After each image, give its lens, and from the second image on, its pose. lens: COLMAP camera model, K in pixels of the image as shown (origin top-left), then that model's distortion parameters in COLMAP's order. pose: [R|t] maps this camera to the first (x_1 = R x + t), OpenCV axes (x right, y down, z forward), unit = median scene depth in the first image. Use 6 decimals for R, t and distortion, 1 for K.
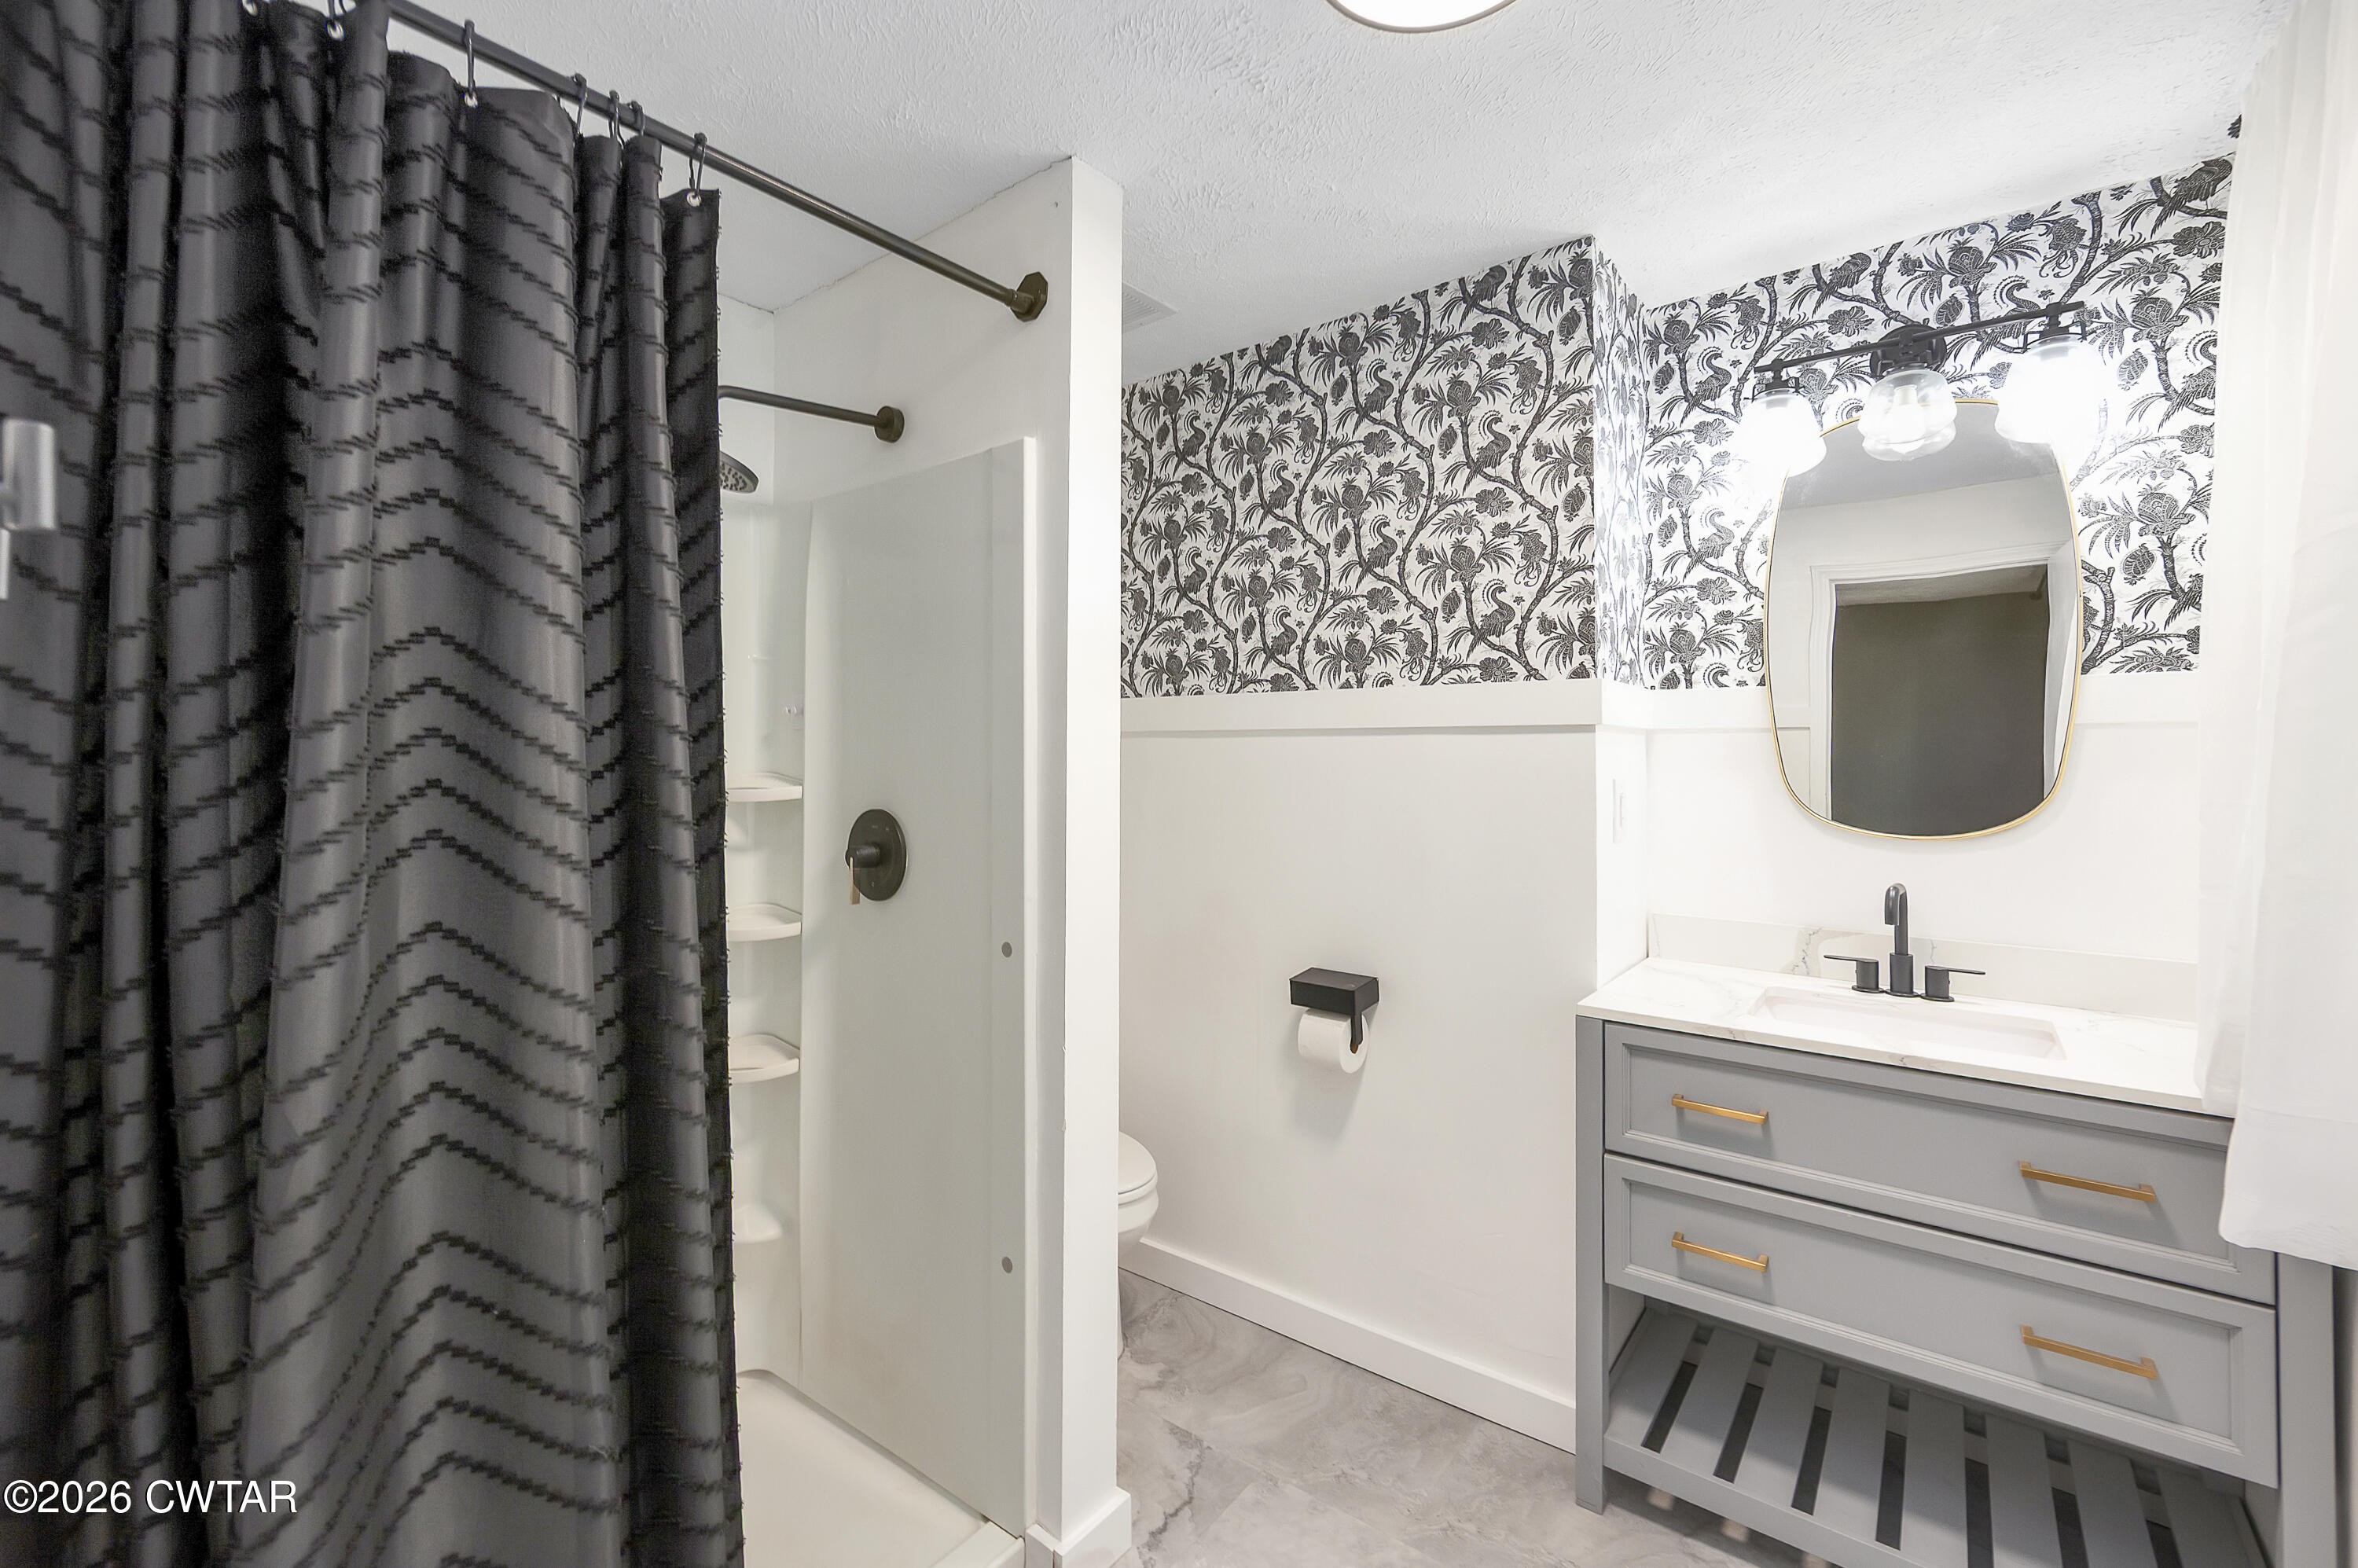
lens RADIAL K [[953.2, 0, 1183.0], [0, 953.2, 773.9], [0, 0, 1]] dist [-0.001445, -0.000742]
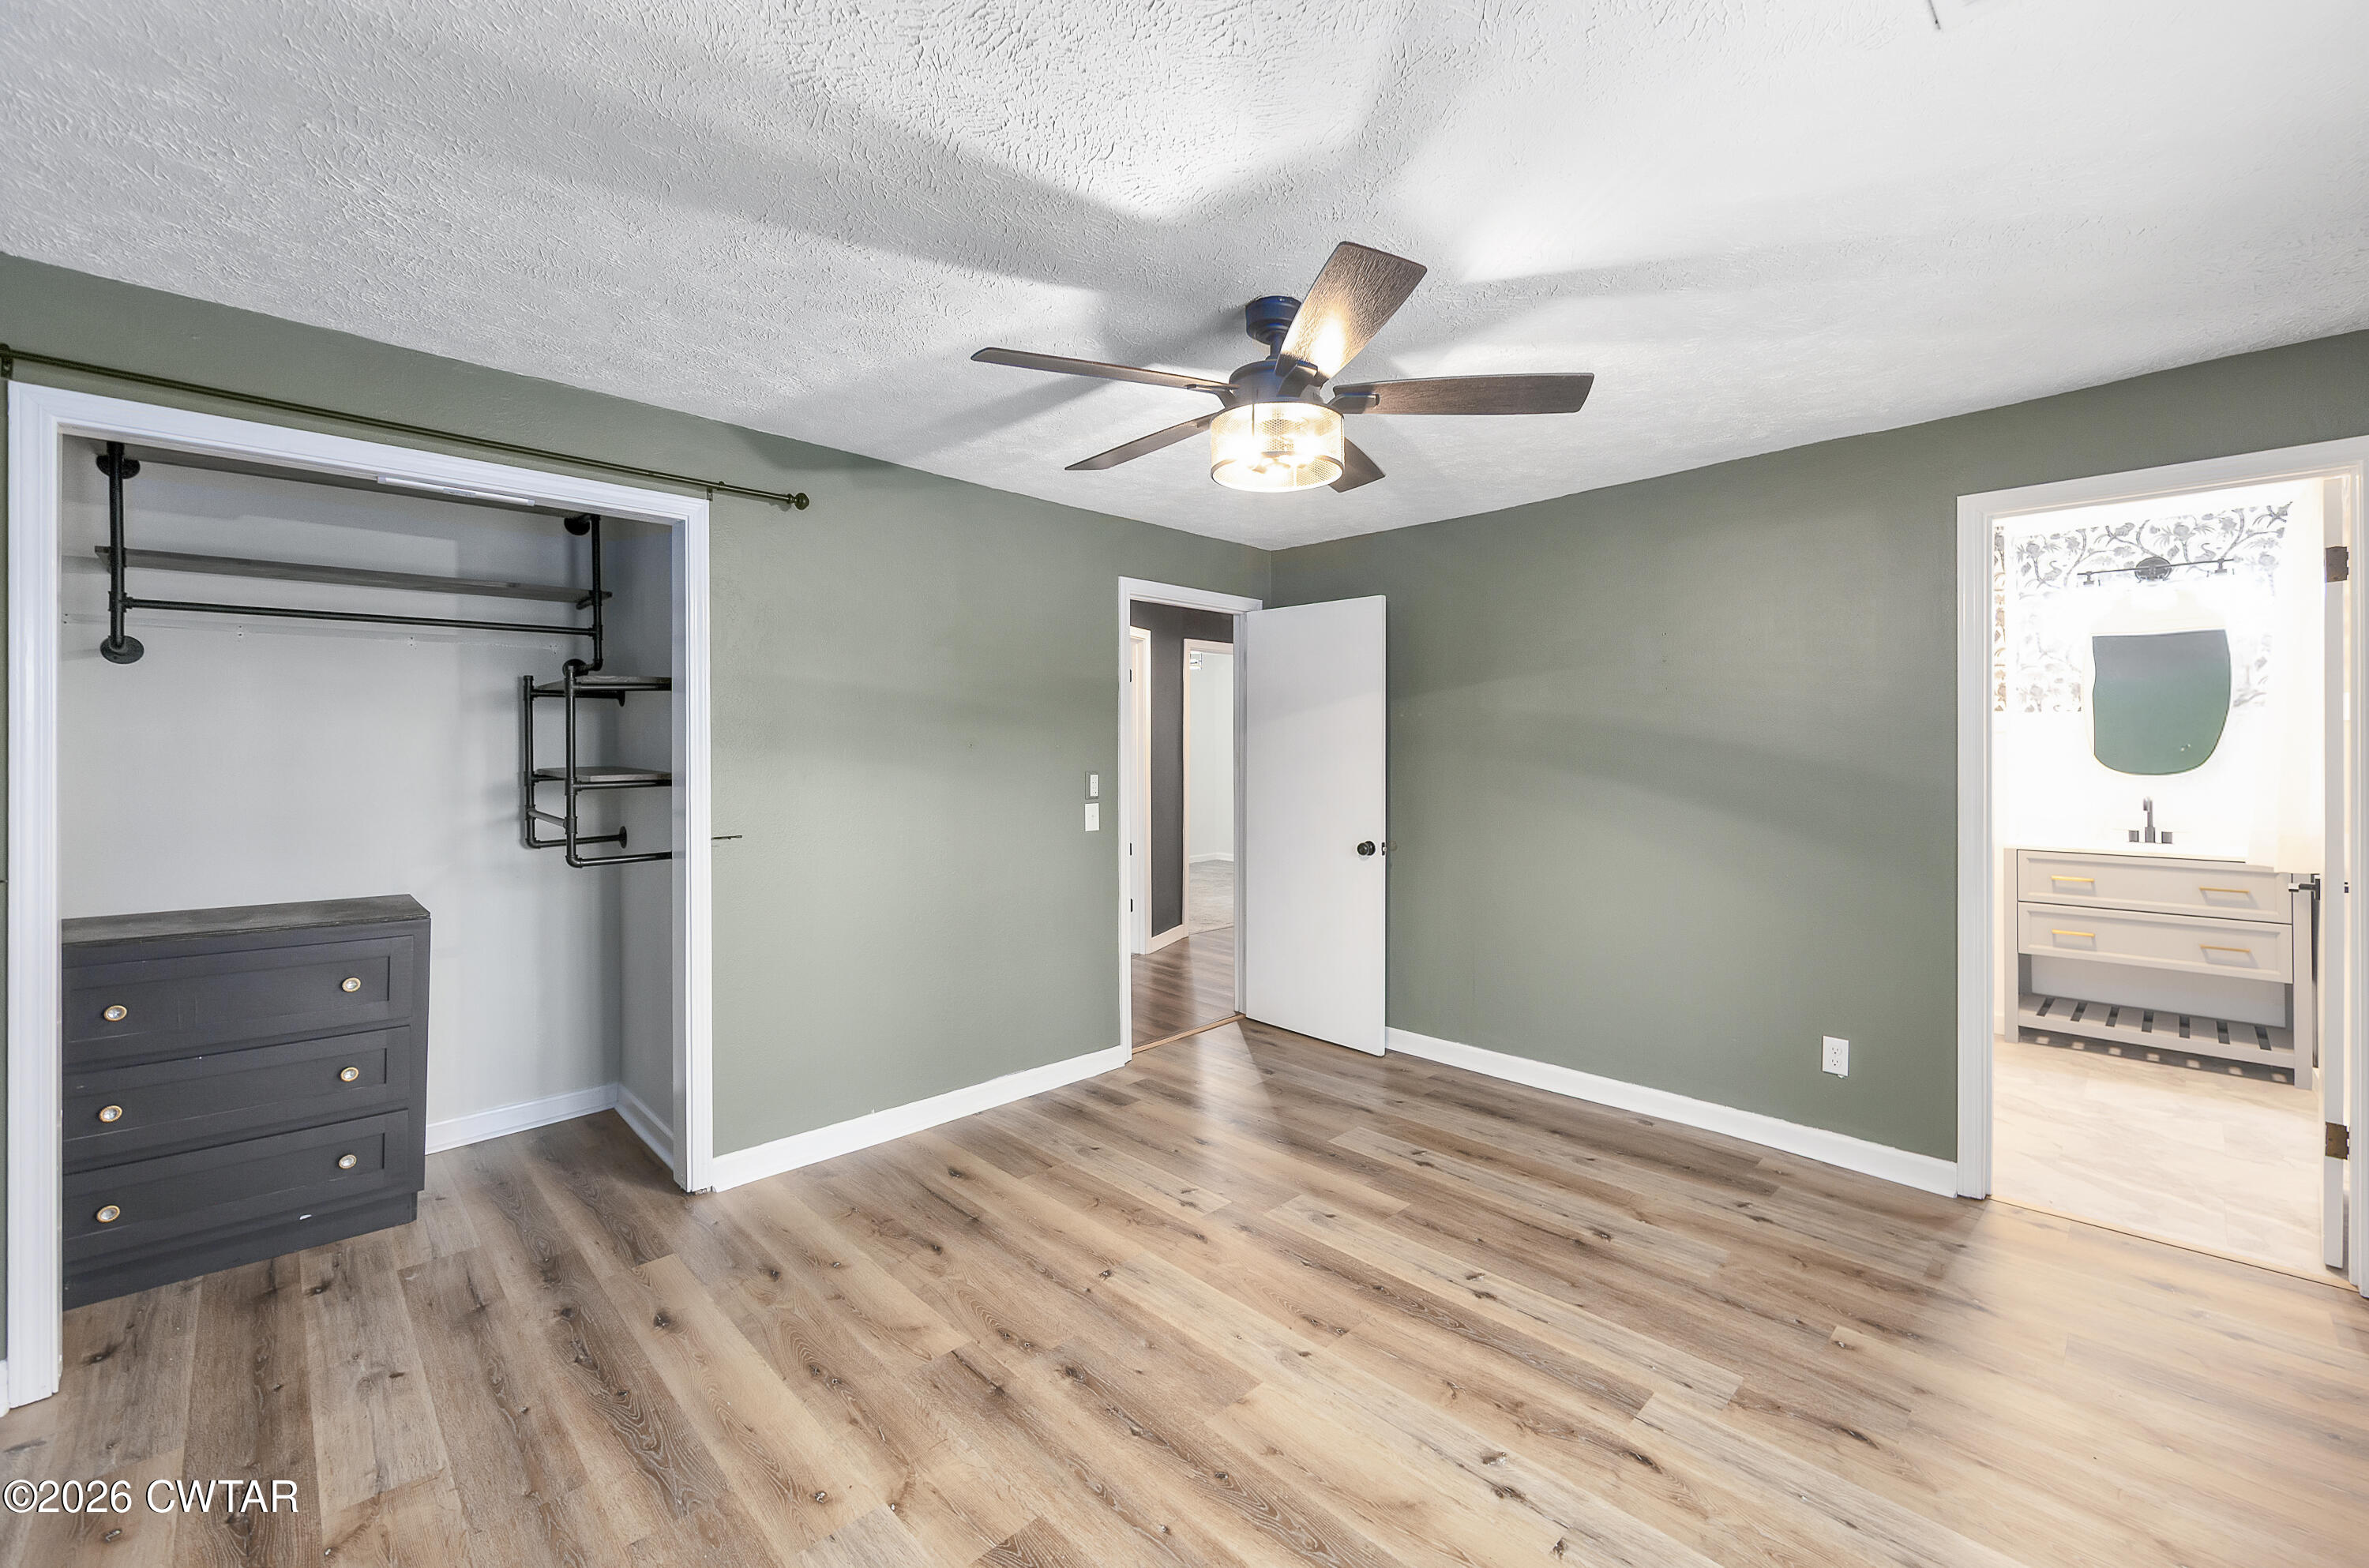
lens RADIAL K [[957.6, 0, 1179.3], [0, 957.6, 765.6], [0, 0, 1]] dist [-0.001445, -0.000742]
pose [[0.991028, -0.004630, -0.133576, -1.294534], [0.005647, 0.999958, 0.007238, 0.005067], [0.133537, -0.007928, 0.991012, -1.643989]]
